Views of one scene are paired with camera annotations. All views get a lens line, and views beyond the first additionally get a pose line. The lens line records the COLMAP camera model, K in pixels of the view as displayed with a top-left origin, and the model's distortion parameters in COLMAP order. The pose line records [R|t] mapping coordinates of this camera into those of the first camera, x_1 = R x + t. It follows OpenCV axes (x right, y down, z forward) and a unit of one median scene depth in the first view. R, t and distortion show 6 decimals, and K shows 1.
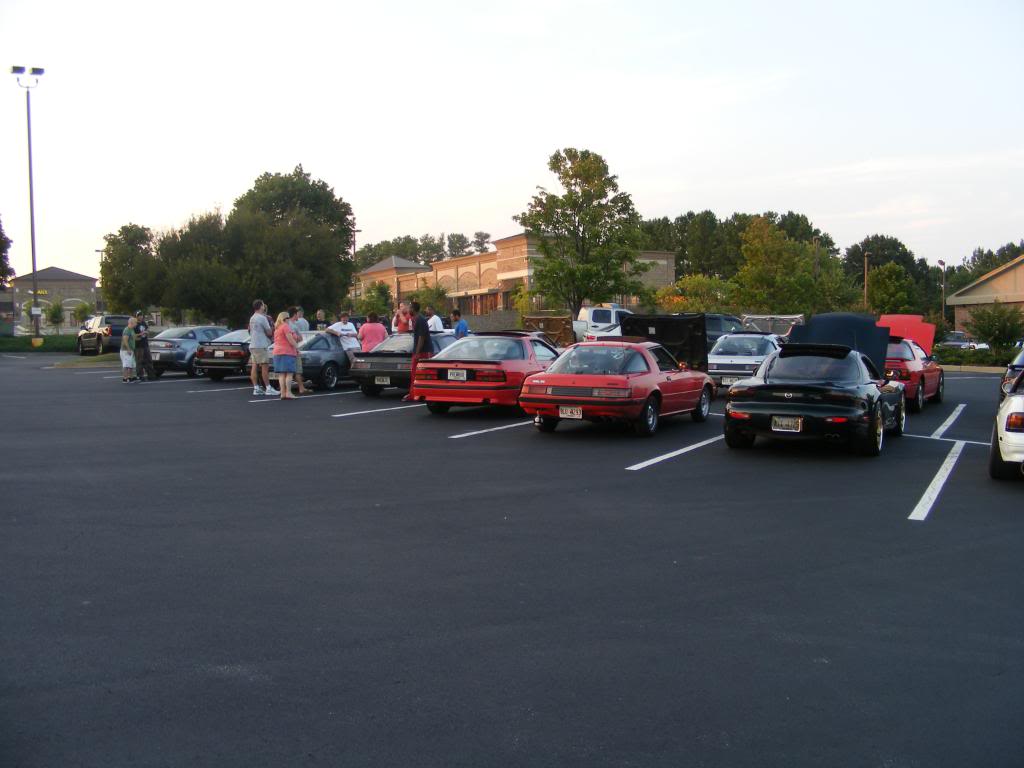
lens RADIAL K [[1211.5, 0, 513.8], [0, 1211.5, 398.7], [0, 0, 1]] dist [-0.239491, 0.316481]
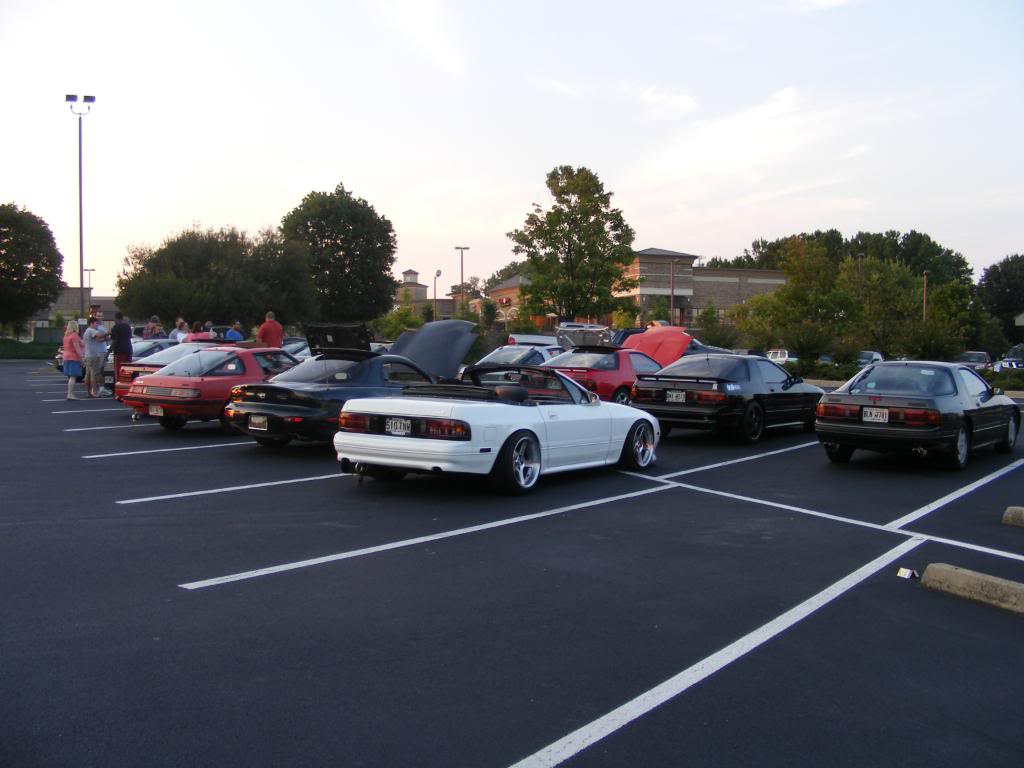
lens RADIAL K [[1211.5, 0, 513.8], [0, 1211.5, 398.7], [0, 0, 1]] dist [-0.239491, 0.316481]
pose [[0.987645, 0.019534, -0.155487, 0.134121], [-0.021927, 0.999666, -0.013689, 0.002101], [0.155168, 0.016930, 0.987743, -0.003775]]
